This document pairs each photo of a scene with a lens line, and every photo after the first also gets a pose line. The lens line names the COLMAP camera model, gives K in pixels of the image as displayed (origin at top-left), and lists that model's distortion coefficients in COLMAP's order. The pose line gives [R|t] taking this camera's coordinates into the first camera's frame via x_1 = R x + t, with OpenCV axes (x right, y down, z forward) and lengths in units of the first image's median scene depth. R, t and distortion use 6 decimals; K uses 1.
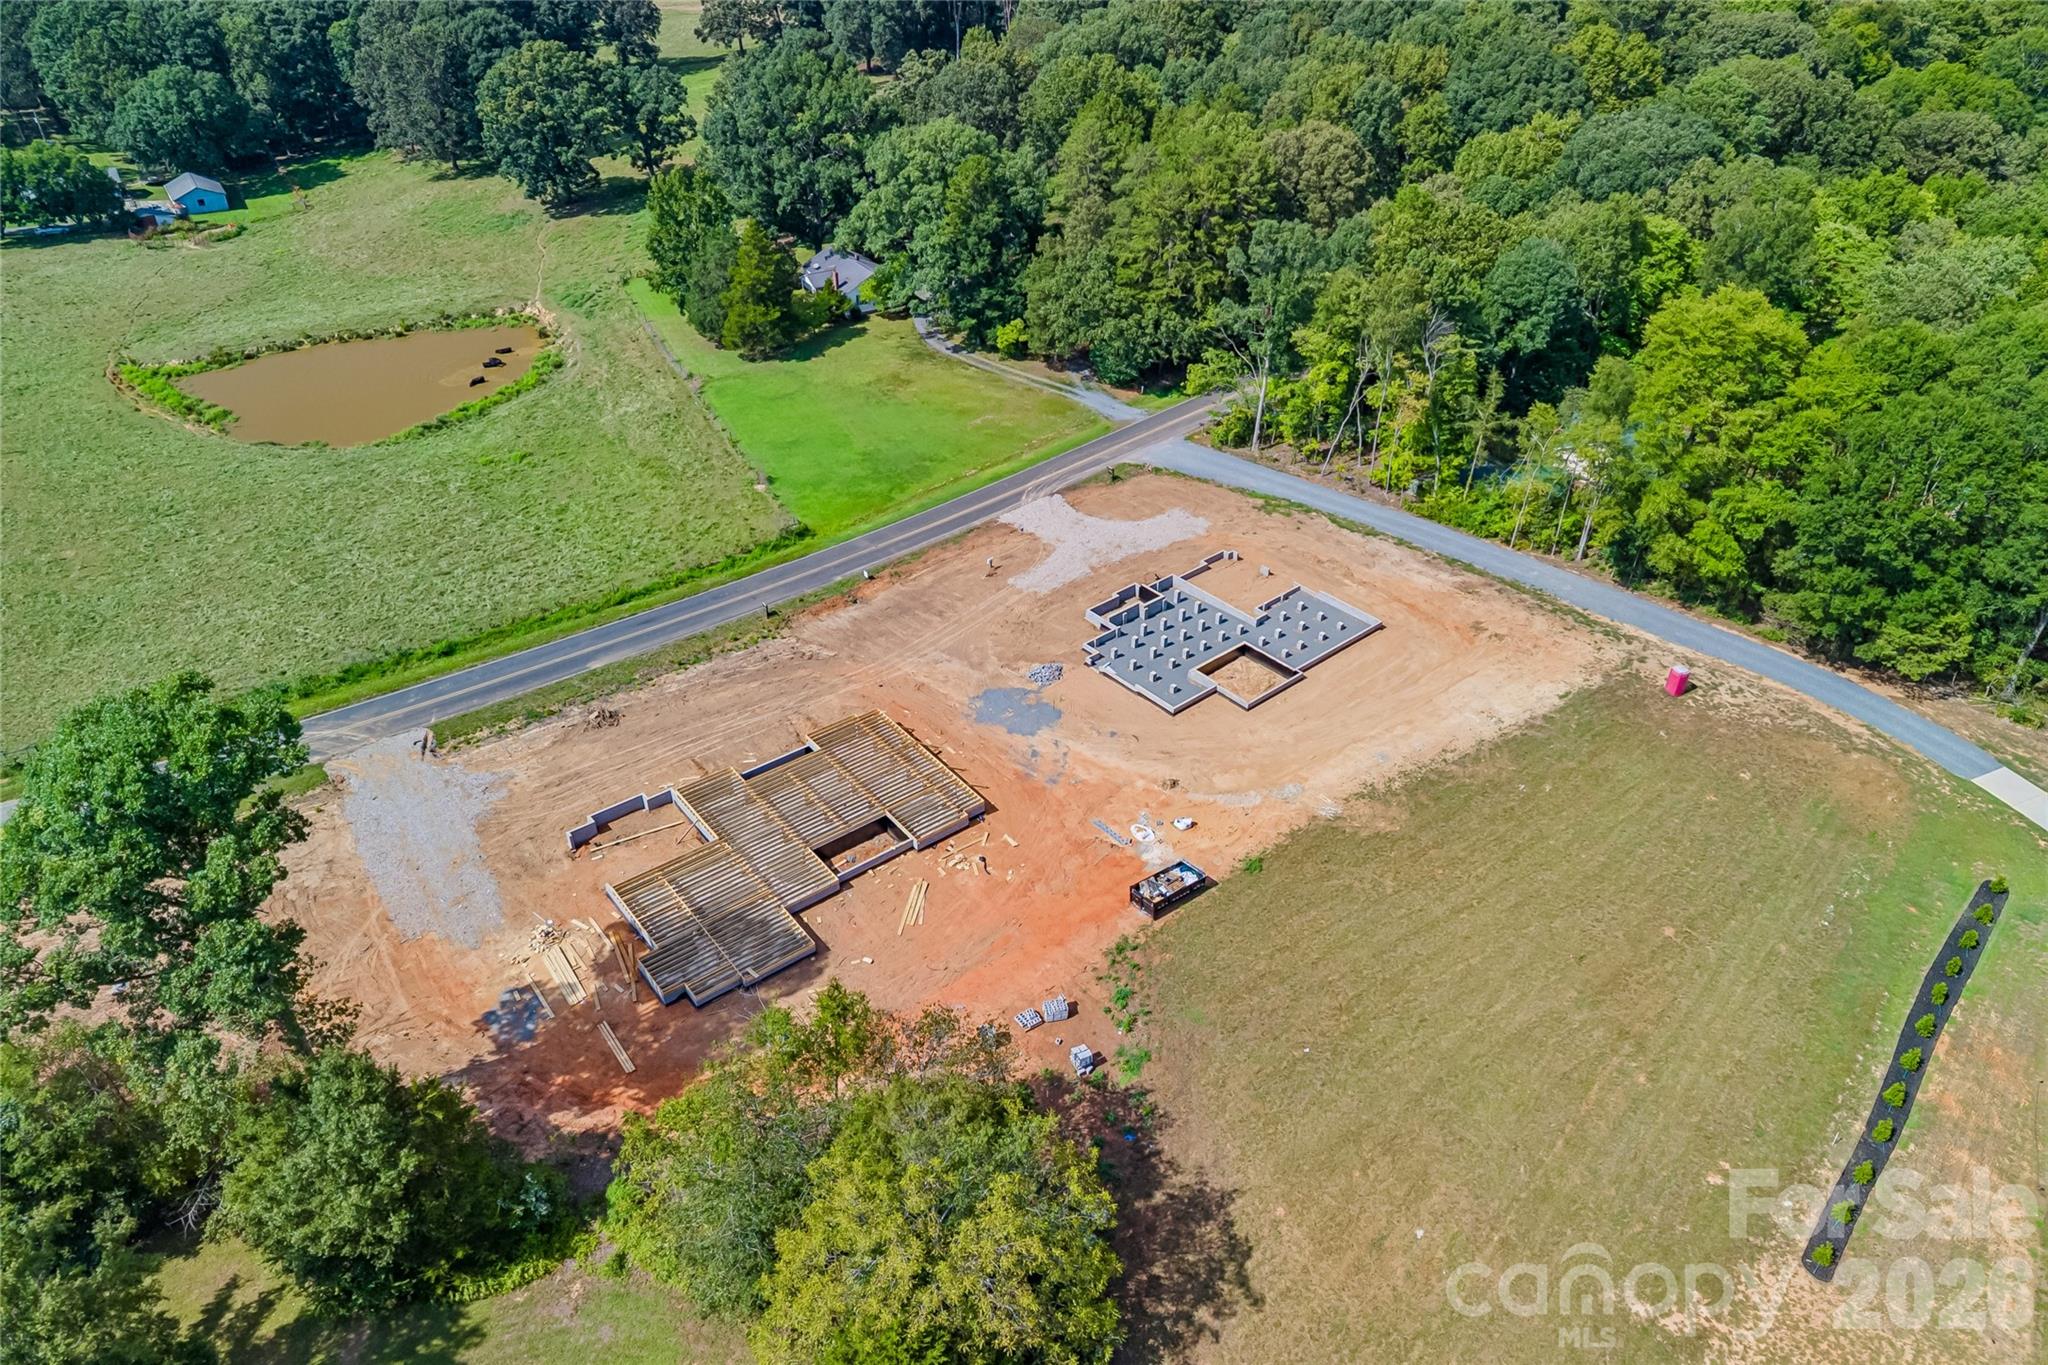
lens RADIAL K [[1377.1, 0, 1024.0], [0, 1377.1, 682.5], [0, 0, 1]] dist [0.031123, -0.029035]
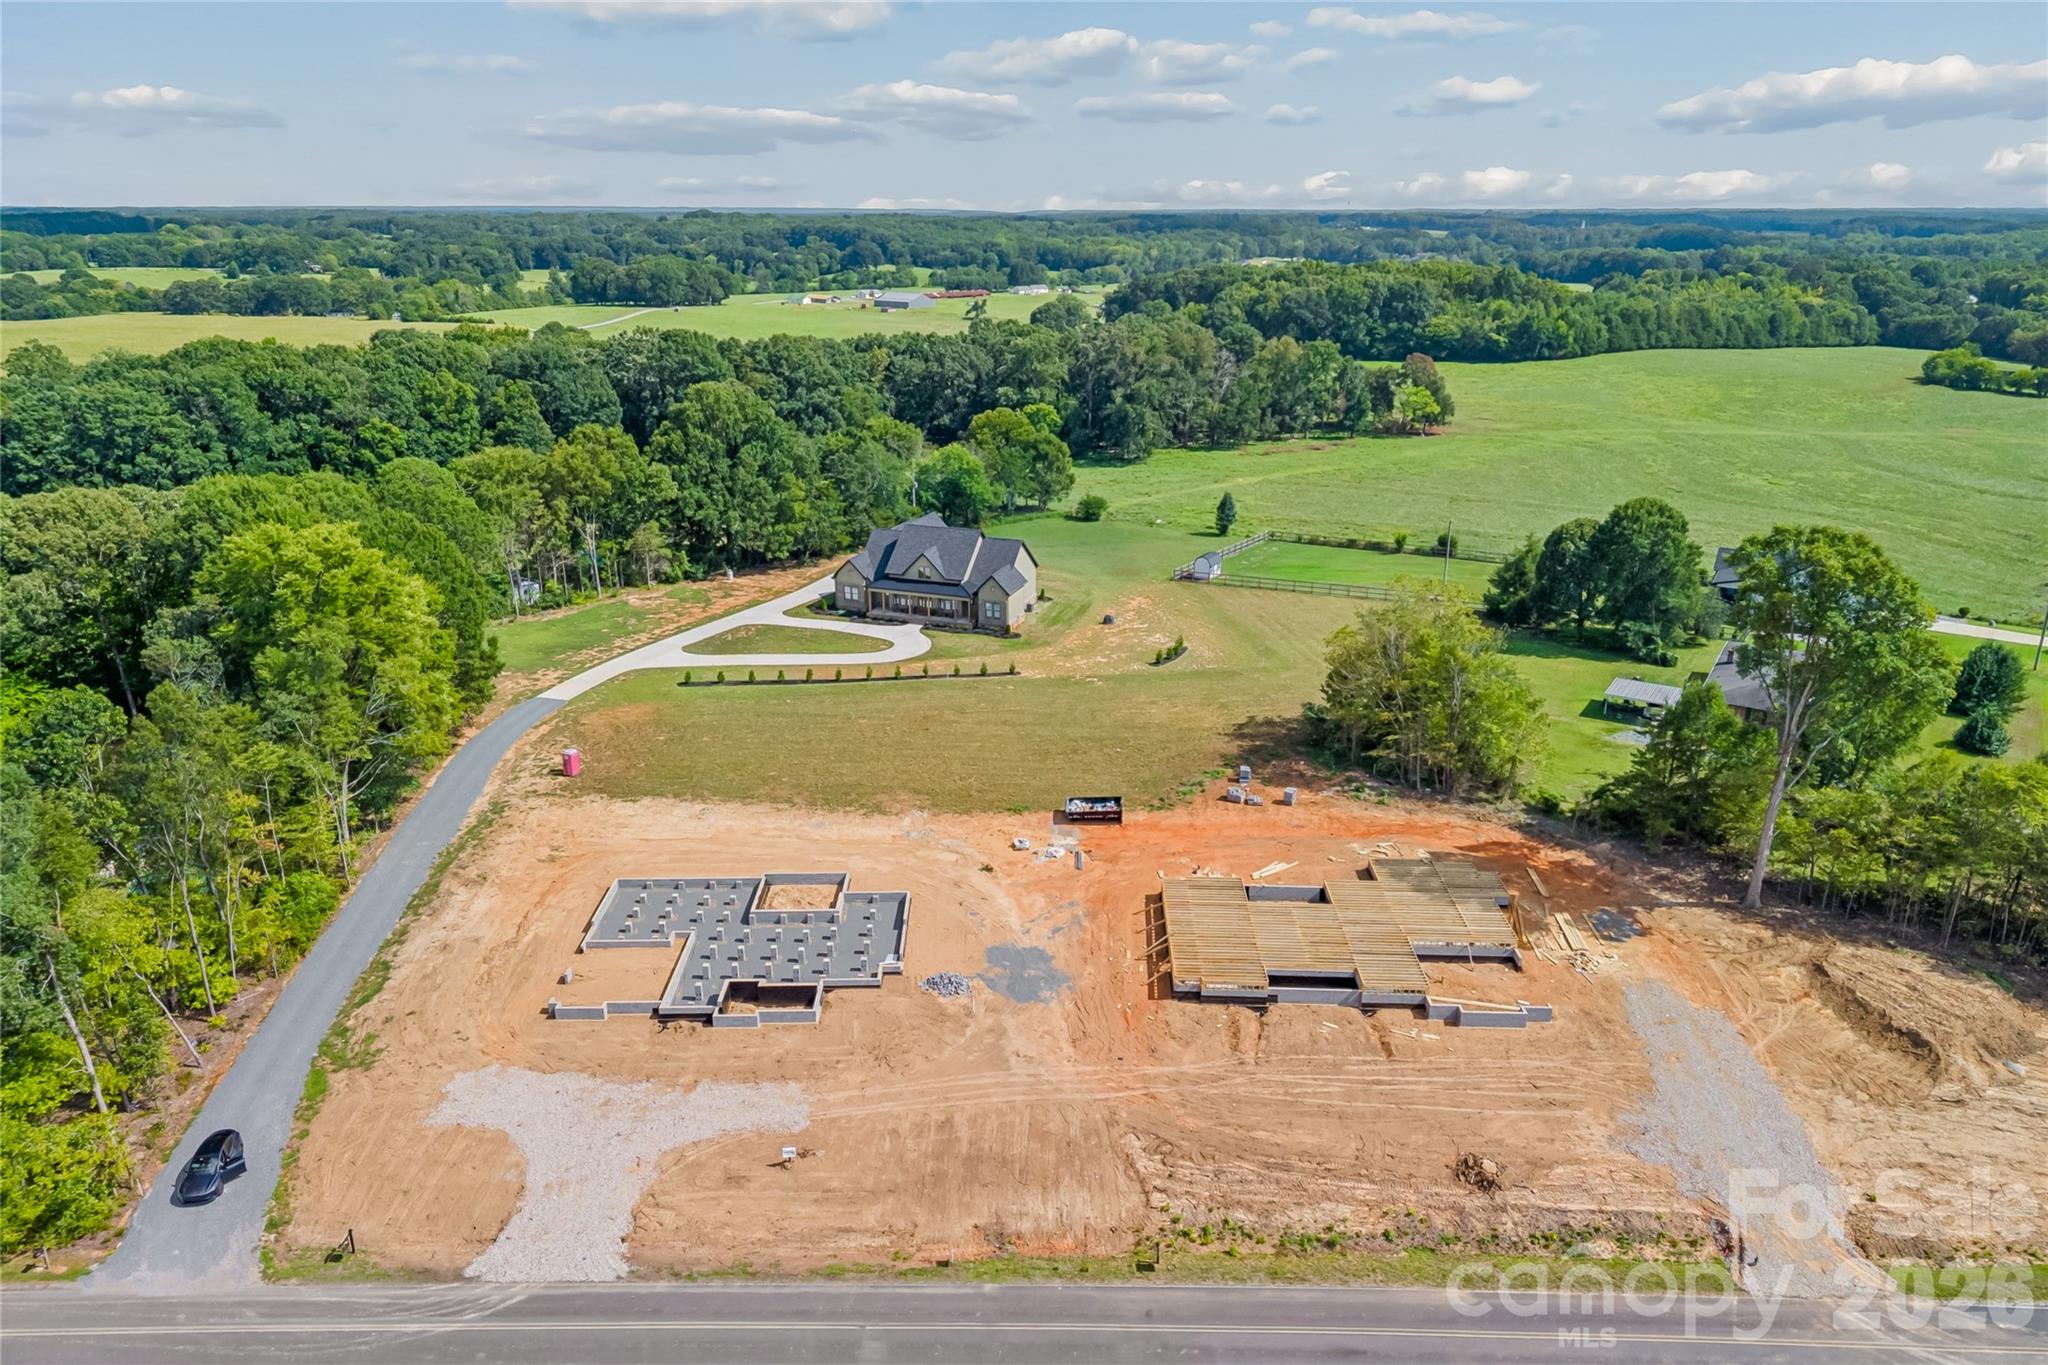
lens RADIAL K [[1396.6, 0, 1024.0], [0, 1396.6, 682.5], [0, 0, 1]] dist [0.008620, 0.000410]
pose [[-0.768862, -0.213672, 0.602657, -0.501493], [0.368045, 0.622838, 0.690374, -0.703018], [-0.522871, 0.752607, -0.400236, 1.212436]]
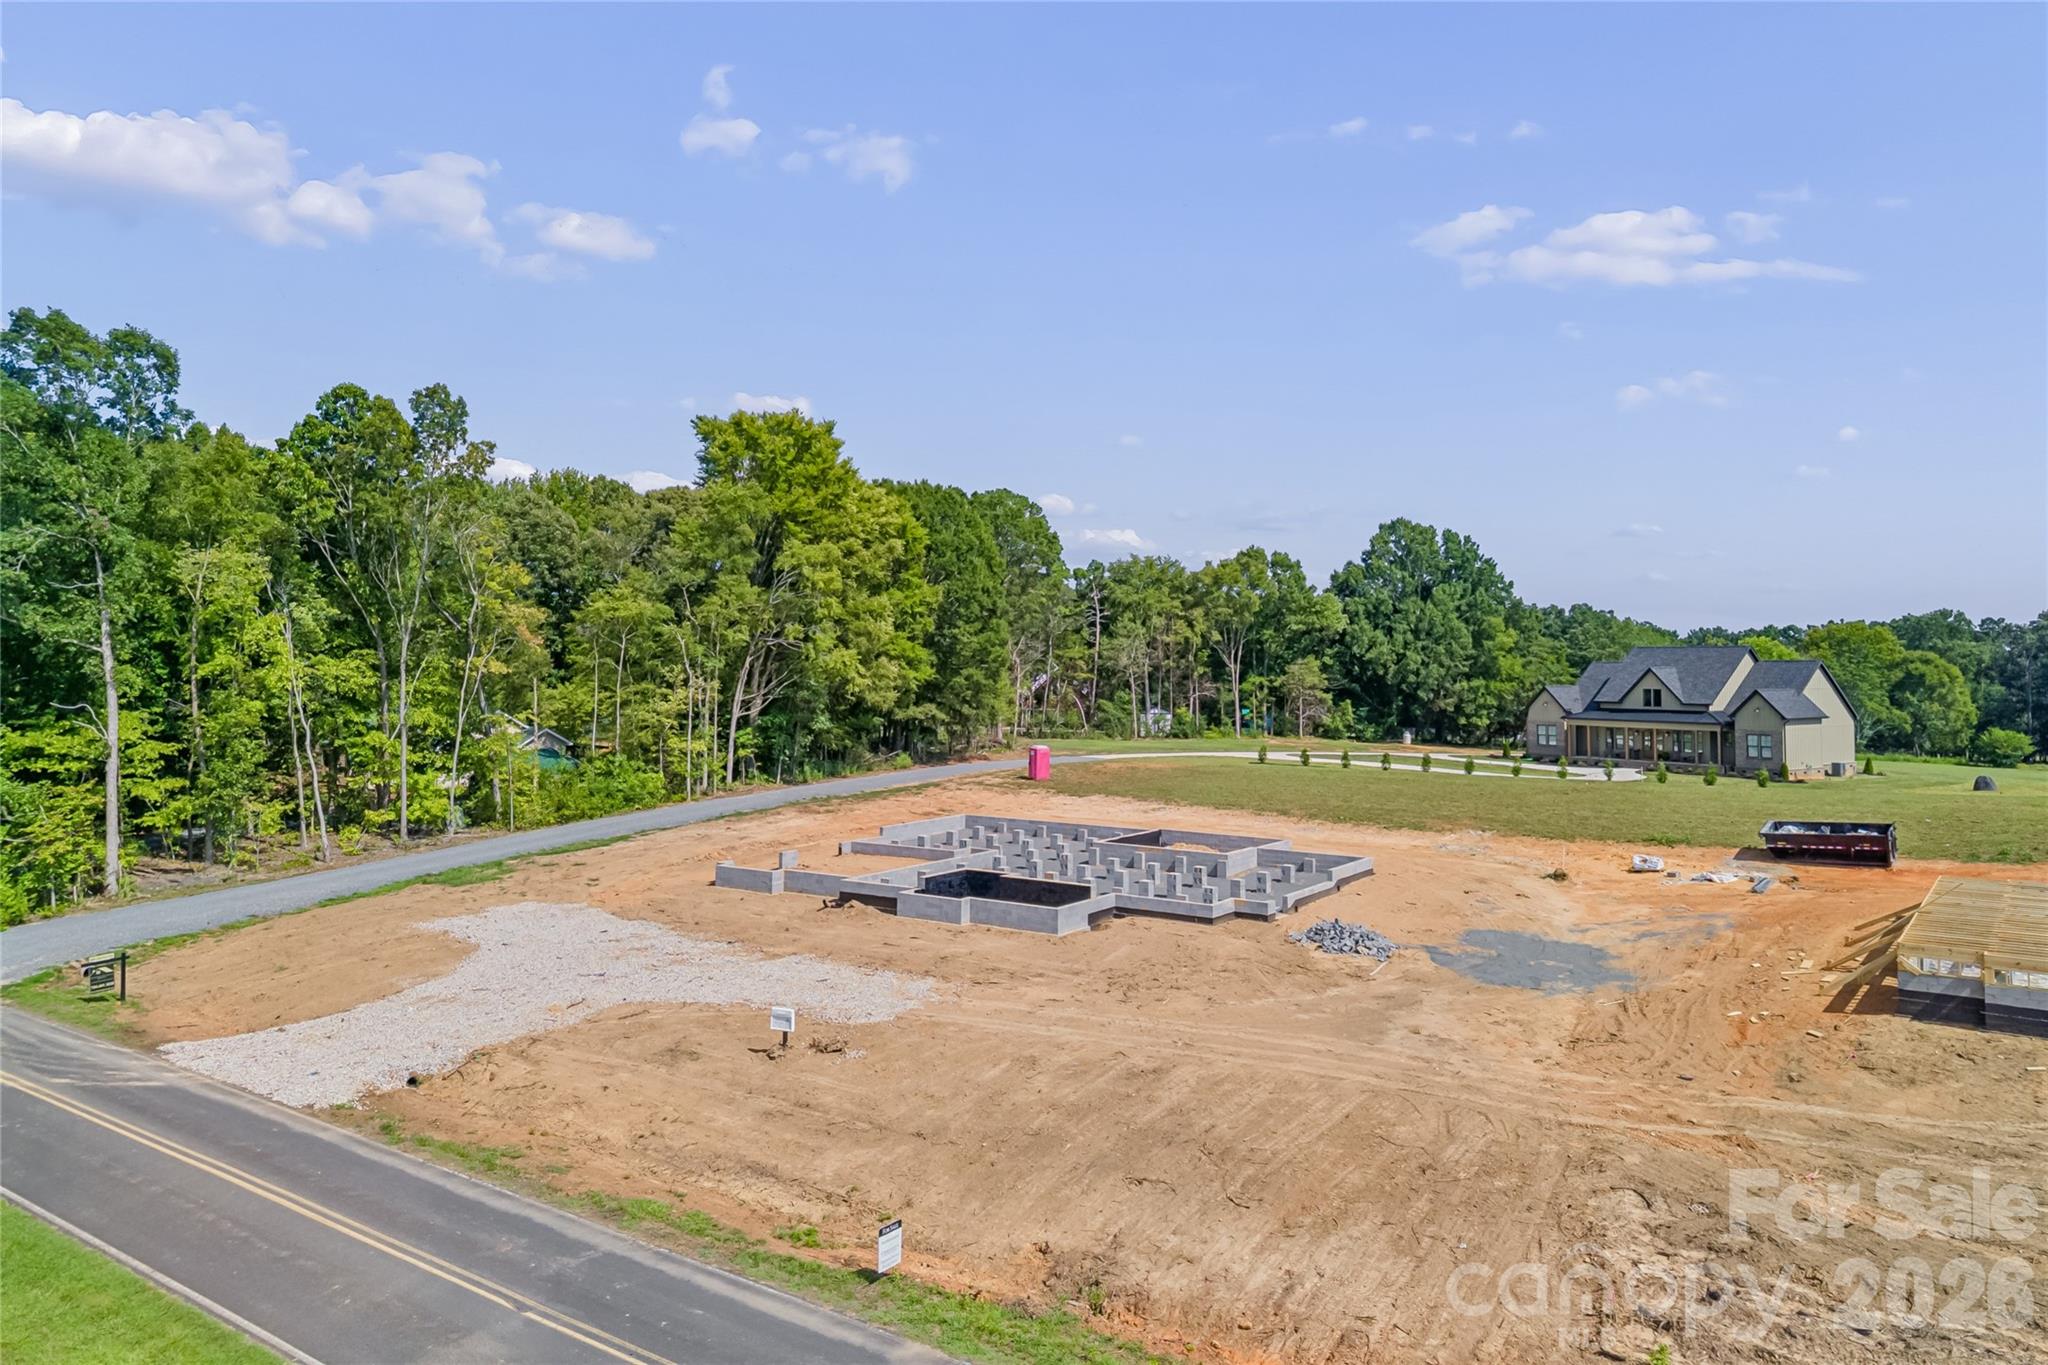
lens RADIAL K [[1373.2, 0, 1027.0], [0, 1373.2, 590.4], [0, 0, 1]] dist [0.053916, -0.067687]
pose [[-0.261833, 0.047975, 0.963920, -0.356368], [0.556917, 0.823211, 0.110306, -0.188359], [-0.788218, 0.565705, -0.242262, 1.146745]]
